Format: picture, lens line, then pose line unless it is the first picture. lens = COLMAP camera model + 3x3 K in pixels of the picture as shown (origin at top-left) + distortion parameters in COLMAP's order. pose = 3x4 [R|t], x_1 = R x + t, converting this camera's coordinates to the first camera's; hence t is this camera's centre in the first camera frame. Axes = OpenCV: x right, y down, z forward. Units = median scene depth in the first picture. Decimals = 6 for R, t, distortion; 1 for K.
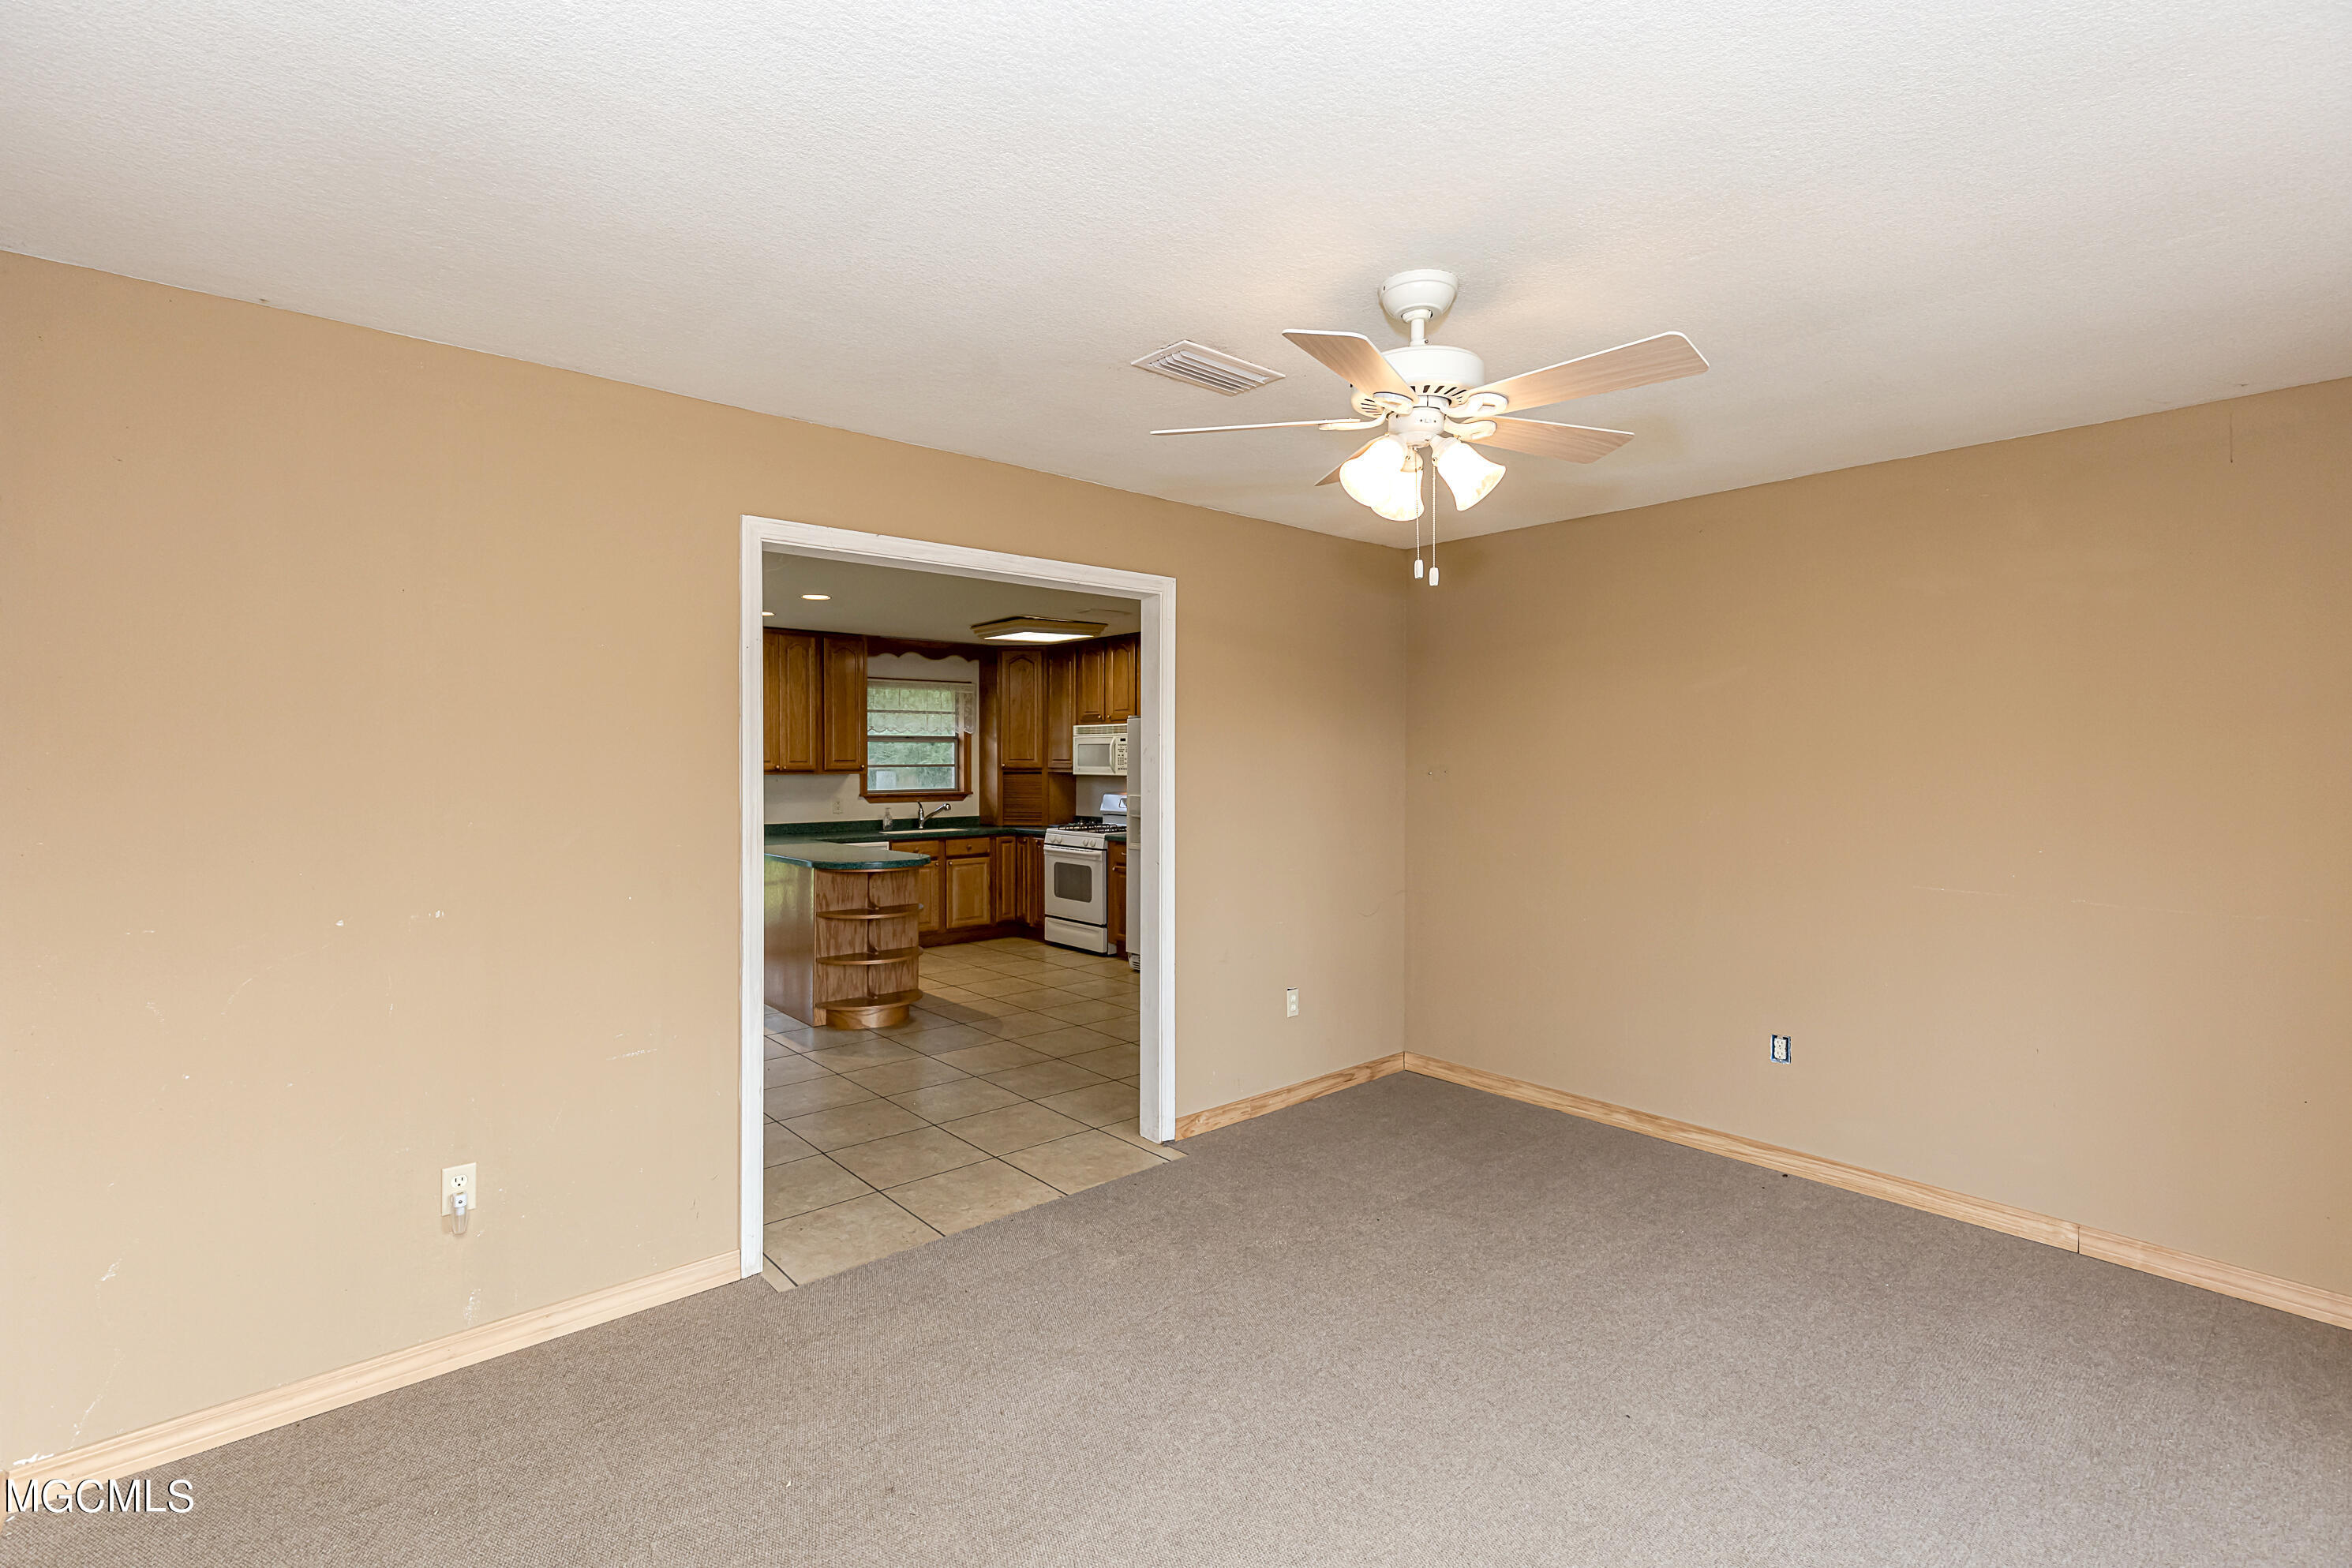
lens RADIAL K [[1065.1, 0, 1177.0], [0, 1065.1, 781.9], [0, 0, 1]] dist [0.003035, -0.001520]
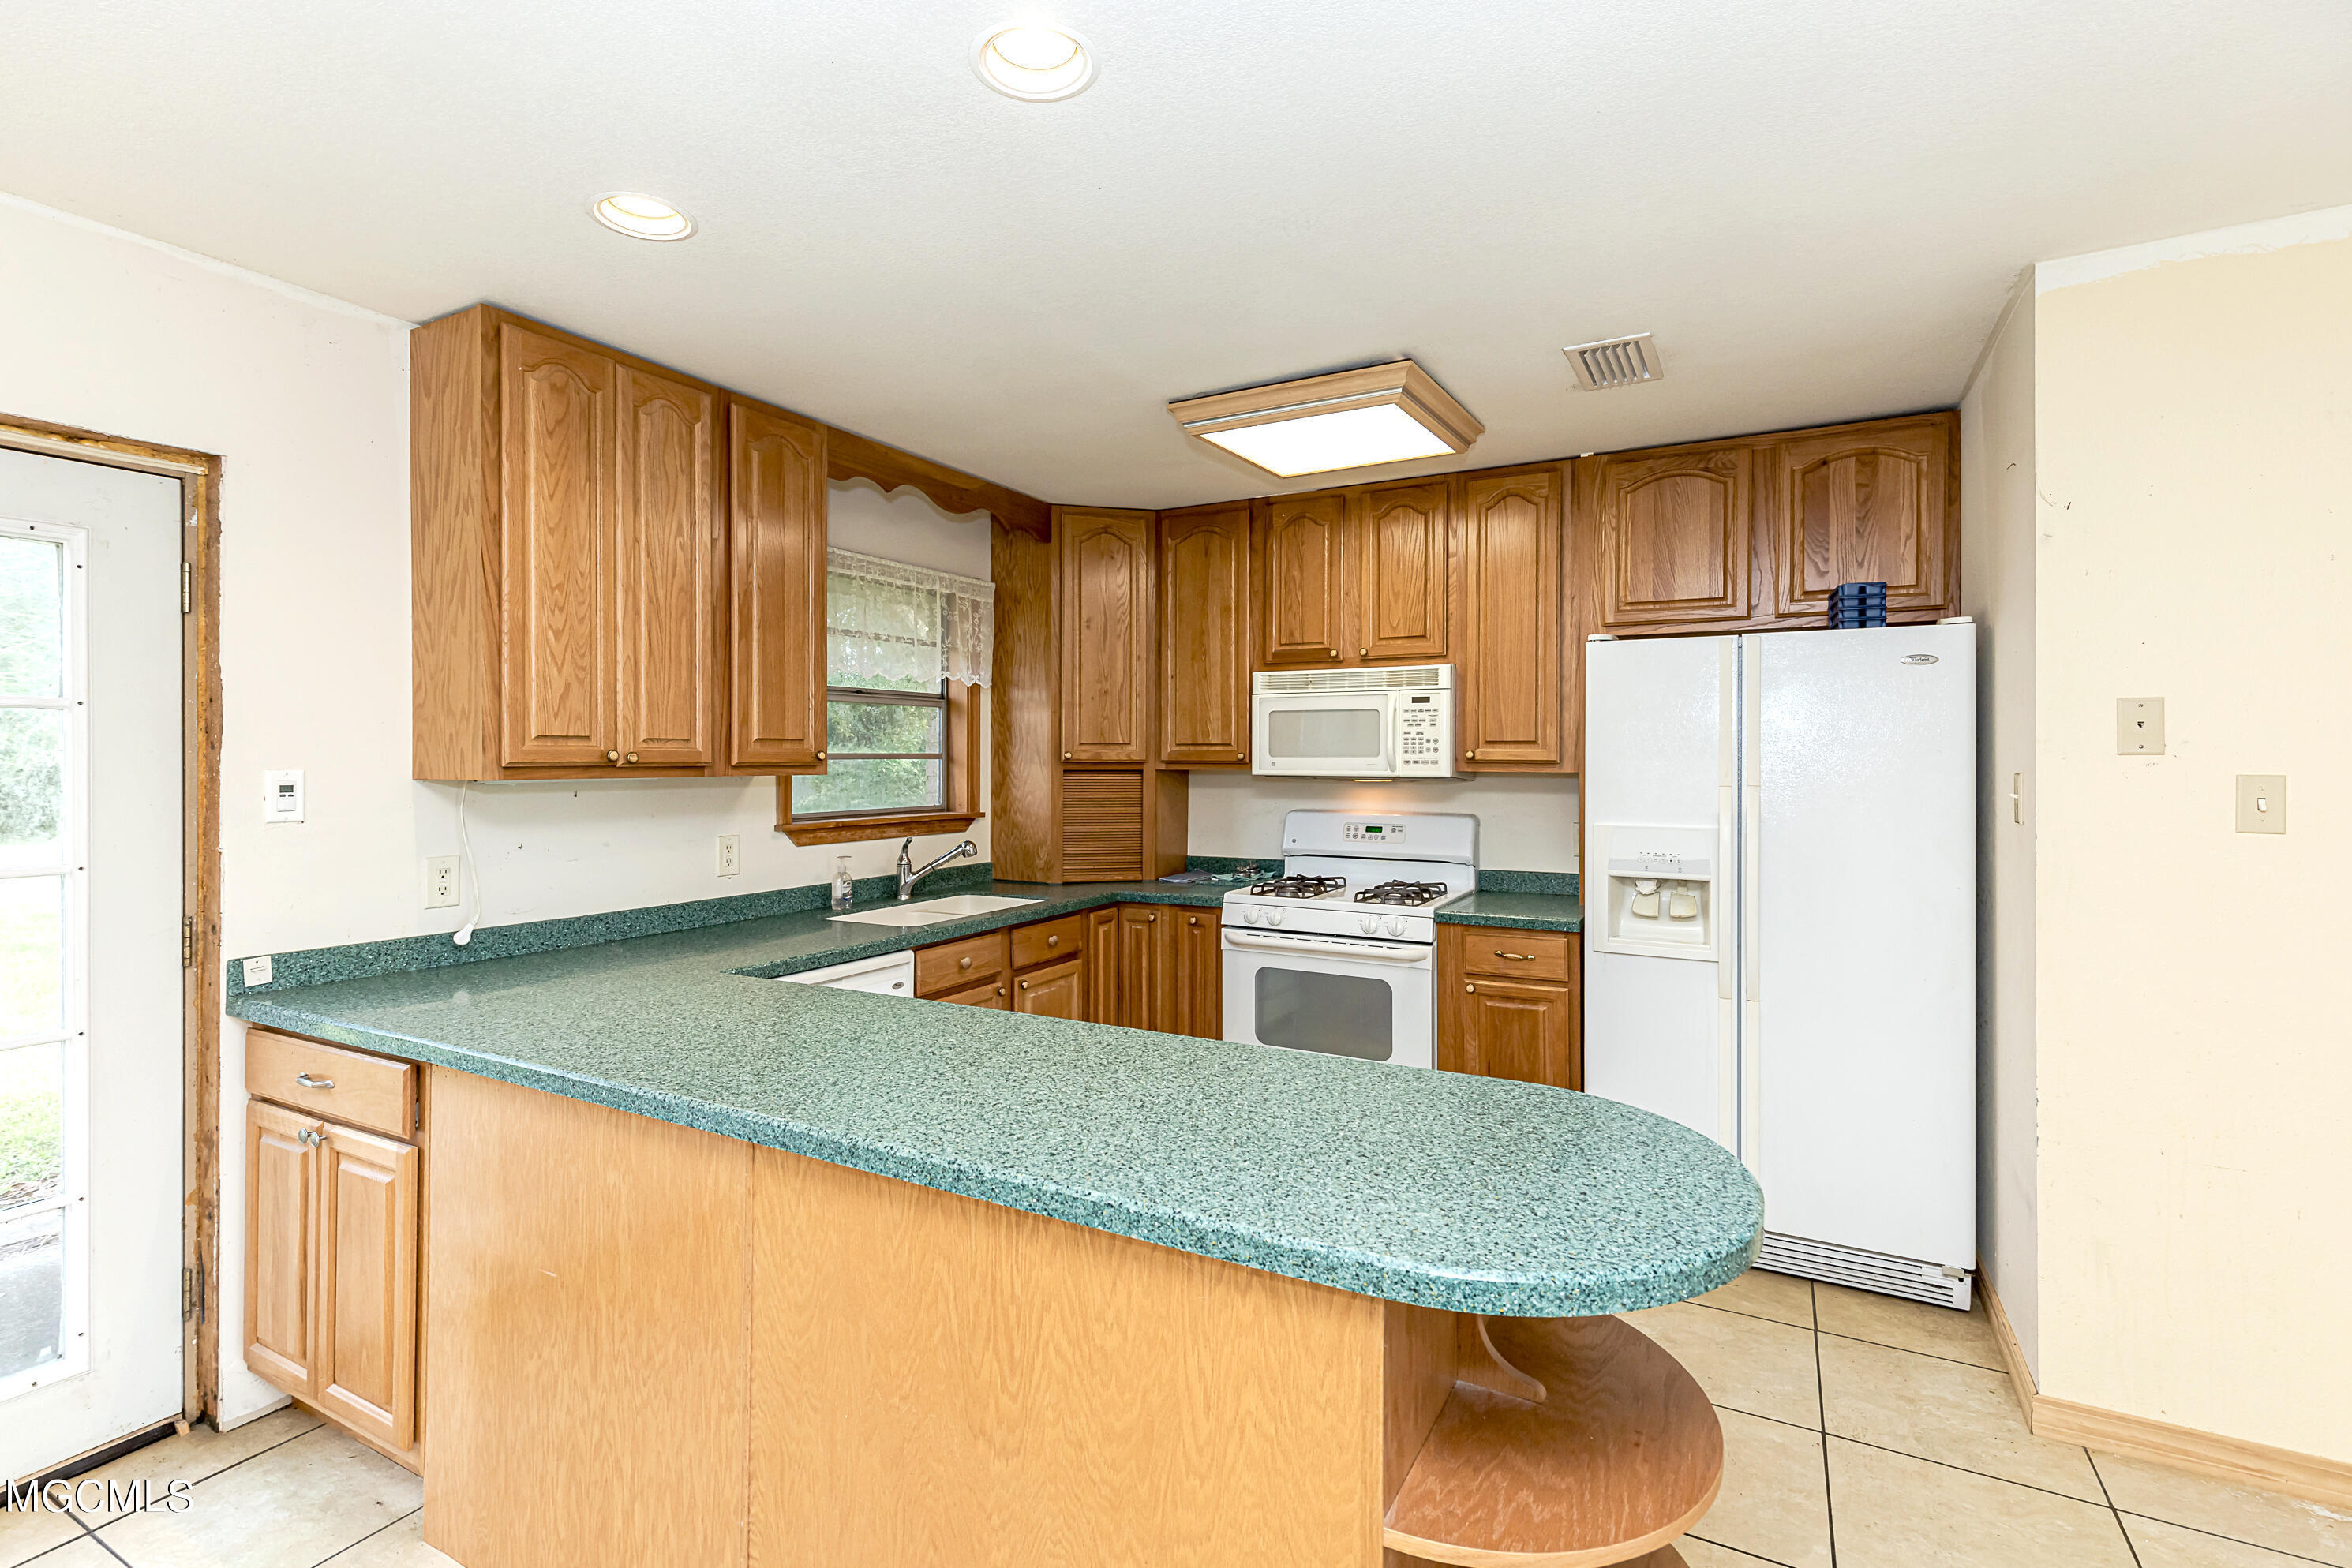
lens RADIAL K [[1065.1, 0, 1183.6], [0, 1065.1, 764.0], [0, 0, 1]] dist [0.003035, -0.001520]
pose [[0.941742, -0.000281, 0.336337, -0.286114], [0.005560, 0.999876, -0.014732, -0.004763], [-0.336291, 0.015743, 0.941627, 0.560112]]
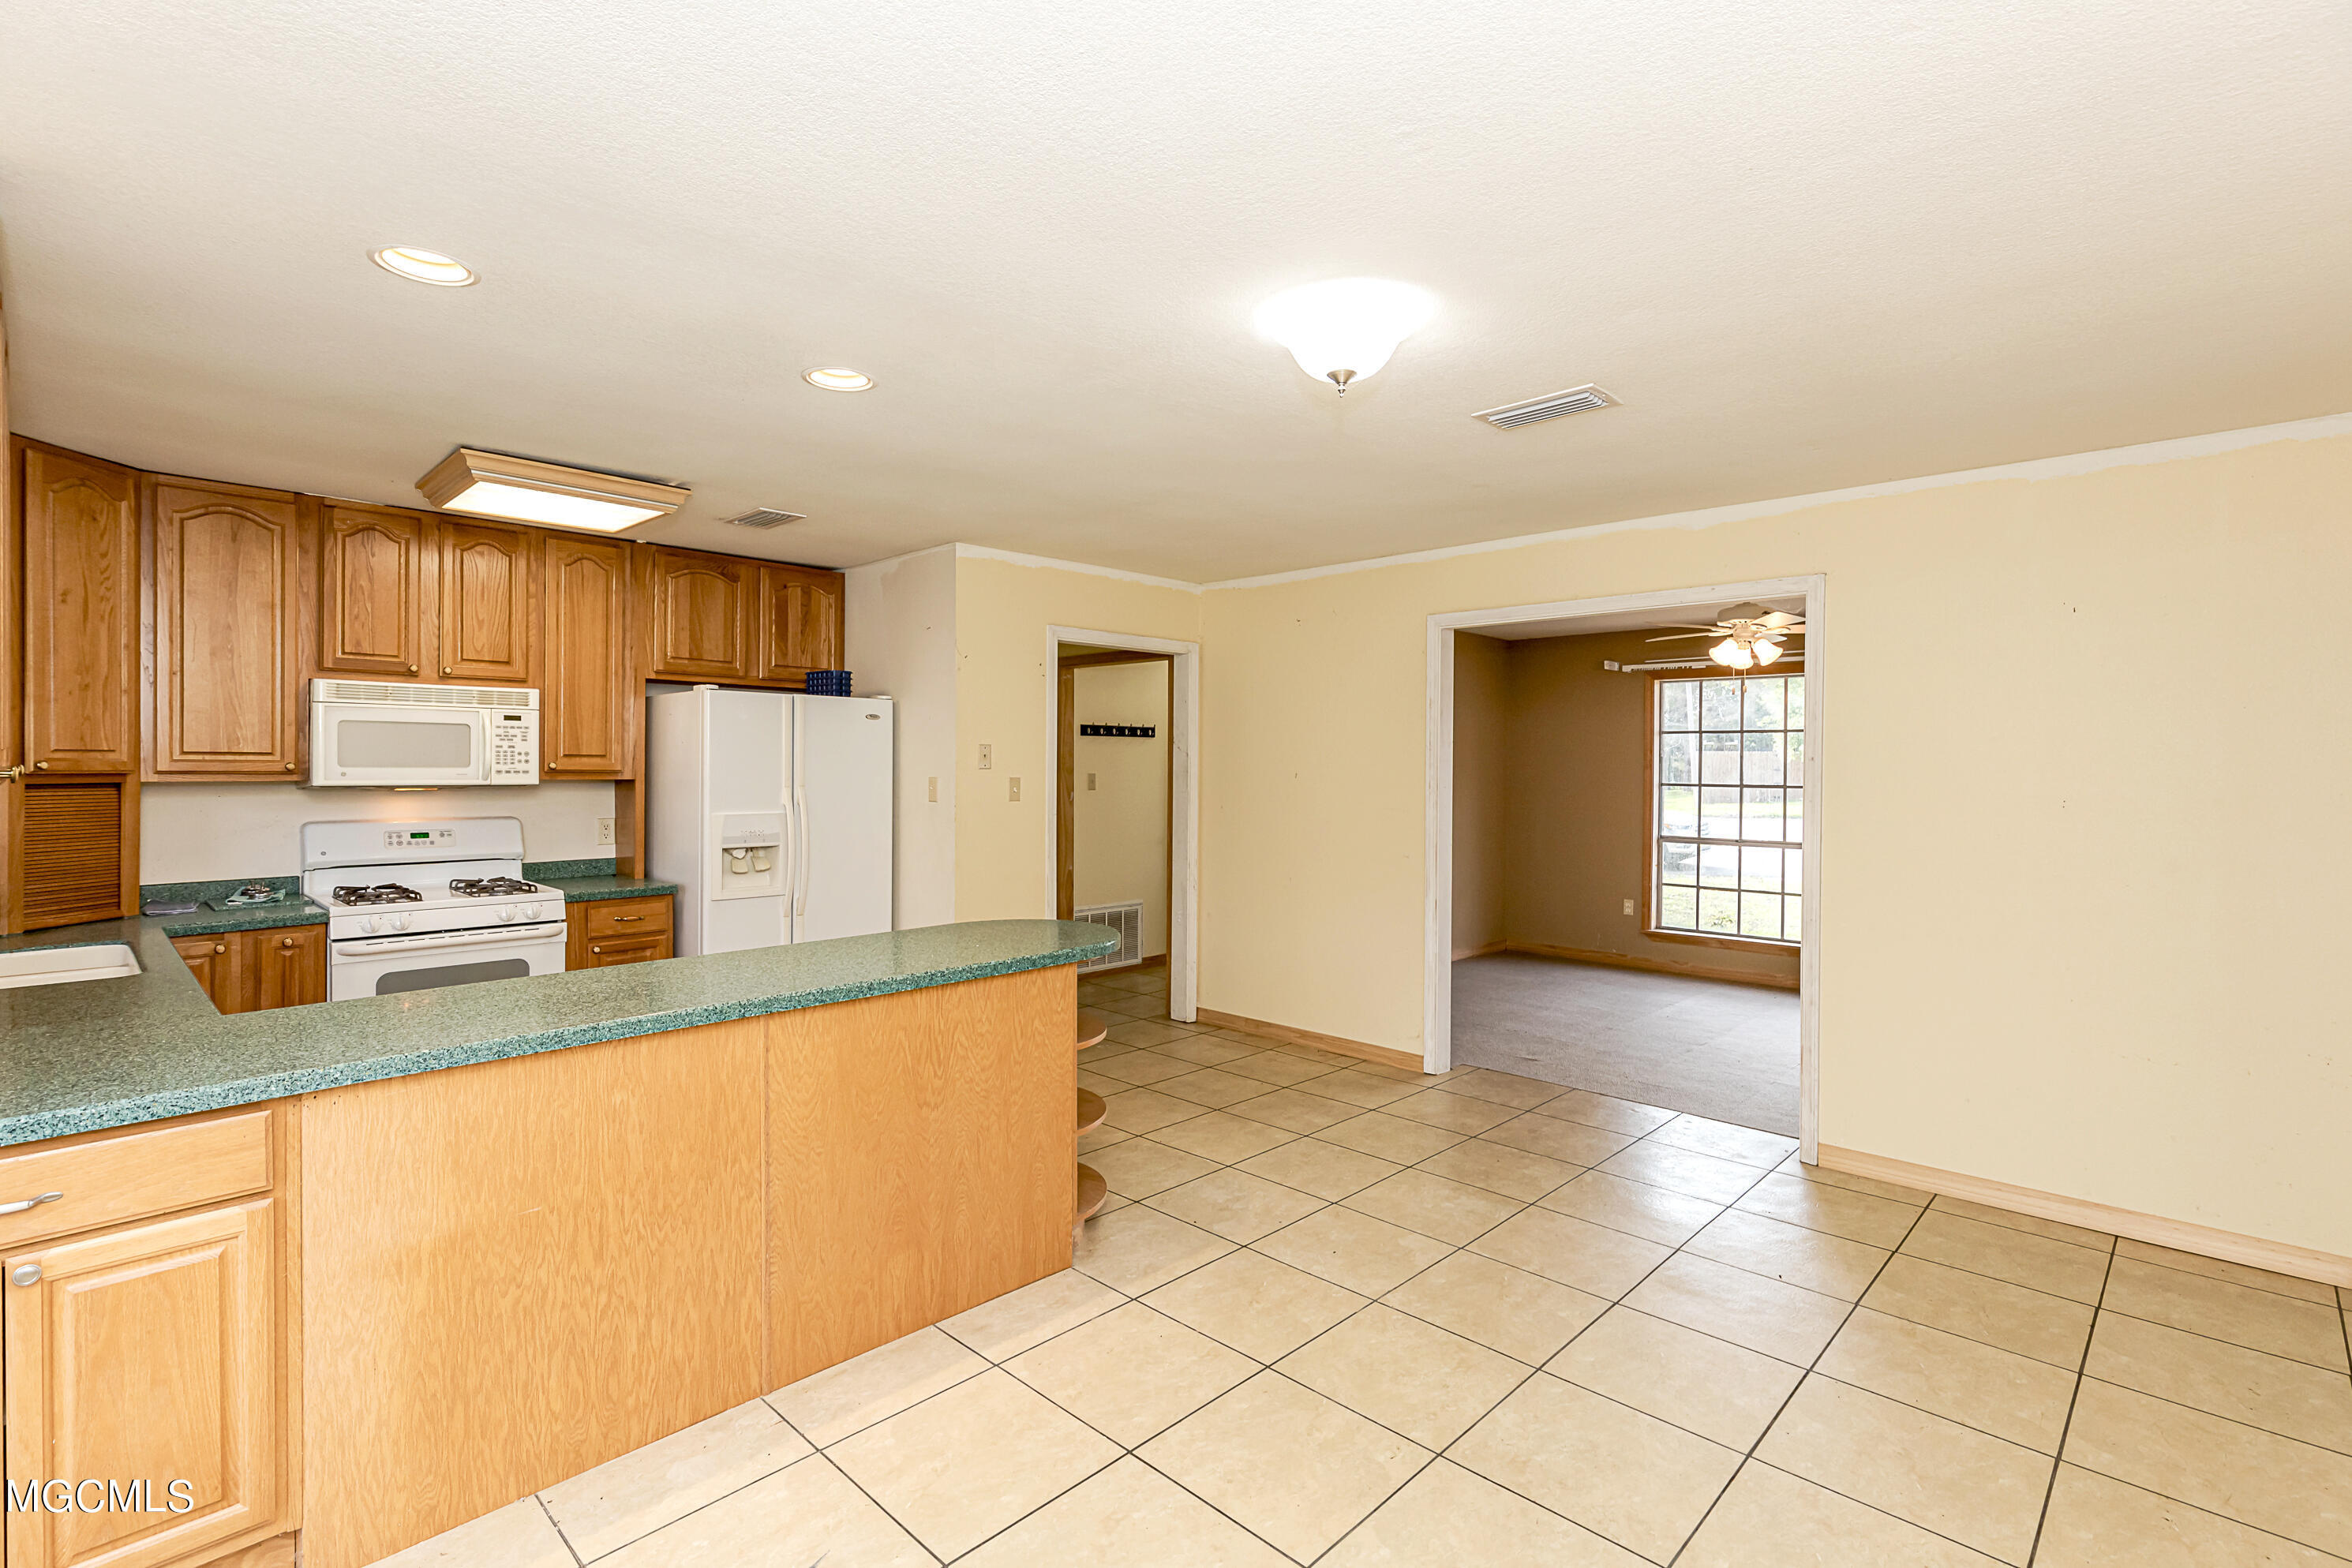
lens RADIAL K [[1065.1, 0, 1187.1], [0, 1065.1, 777.9], [0, 0, 1]] dist [0.003035, -0.001520]
pose [[-0.076807, -0.014598, 0.996939, -0.581042], [0.014296, 0.999774, 0.015741, -0.011964], [-0.996943, 0.015462, -0.076581, 0.659881]]
